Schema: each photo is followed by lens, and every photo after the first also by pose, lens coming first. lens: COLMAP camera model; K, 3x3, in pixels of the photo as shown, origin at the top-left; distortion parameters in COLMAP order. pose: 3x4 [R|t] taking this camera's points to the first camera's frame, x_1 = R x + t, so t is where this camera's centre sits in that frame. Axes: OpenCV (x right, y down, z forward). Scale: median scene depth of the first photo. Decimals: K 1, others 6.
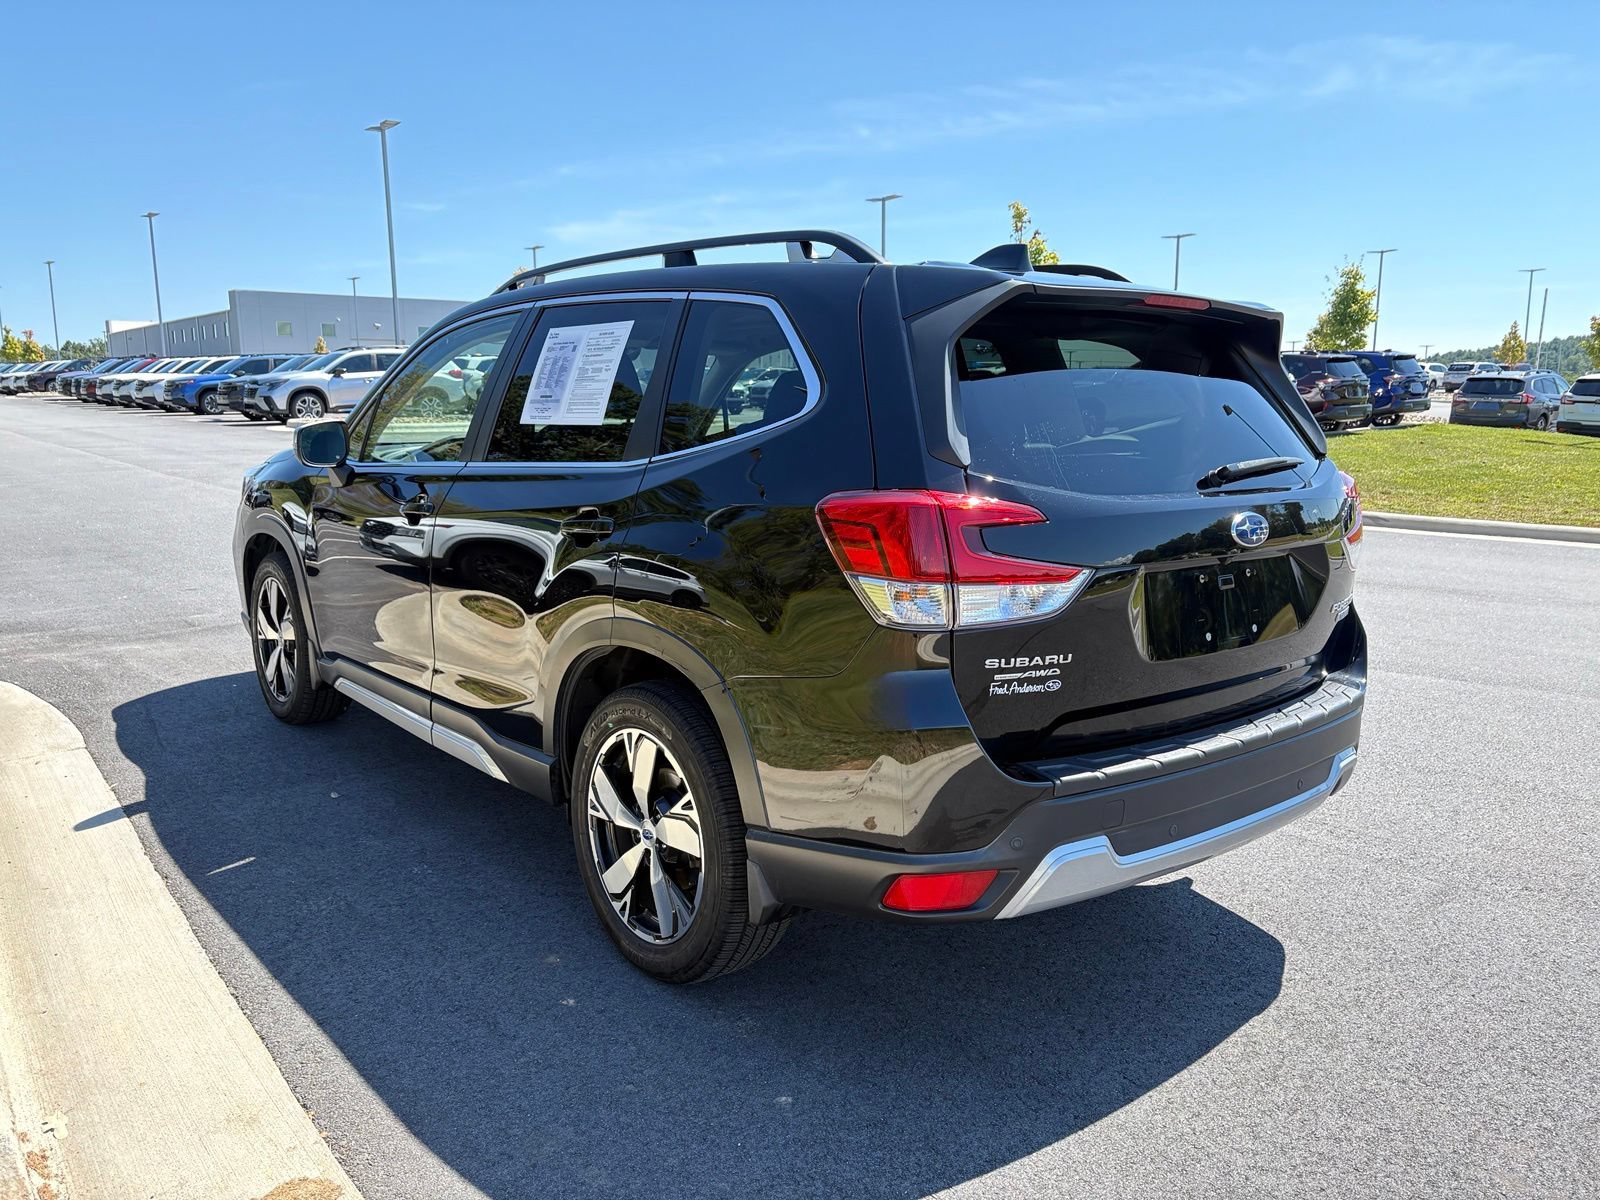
lens RADIAL K [[1212.1, 0, 795.8], [0, 1212.1, 607.5], [0, 0, 1]] dist [0.053548, -0.063130]
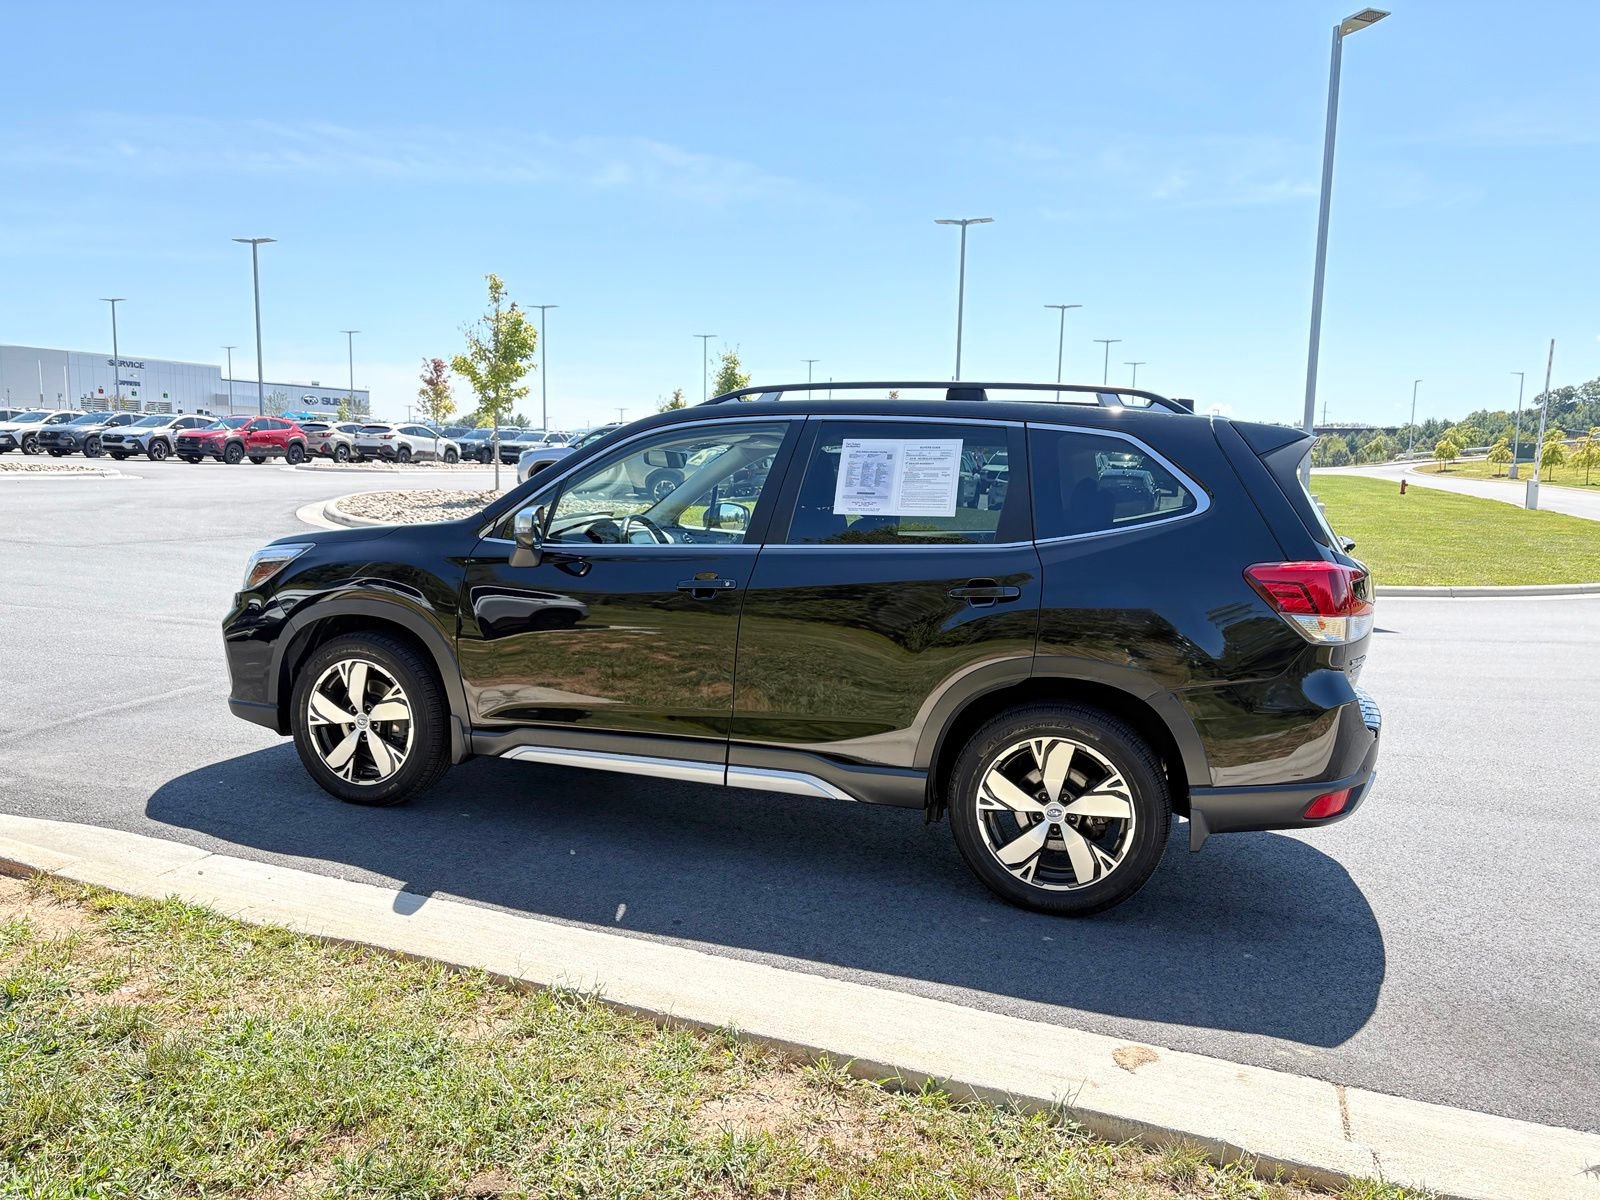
lens RADIAL K [[1212.1, 0, 797.2], [0, 1212.1, 604.5], [0, 0, 1]] dist [0.053548, -0.063130]
pose [[0.852396, -0.040293, 0.521342, -0.991734], [0.064746, 0.997487, -0.028767, -0.026949], [-0.518873, 0.058276, 0.852863, -0.039595]]
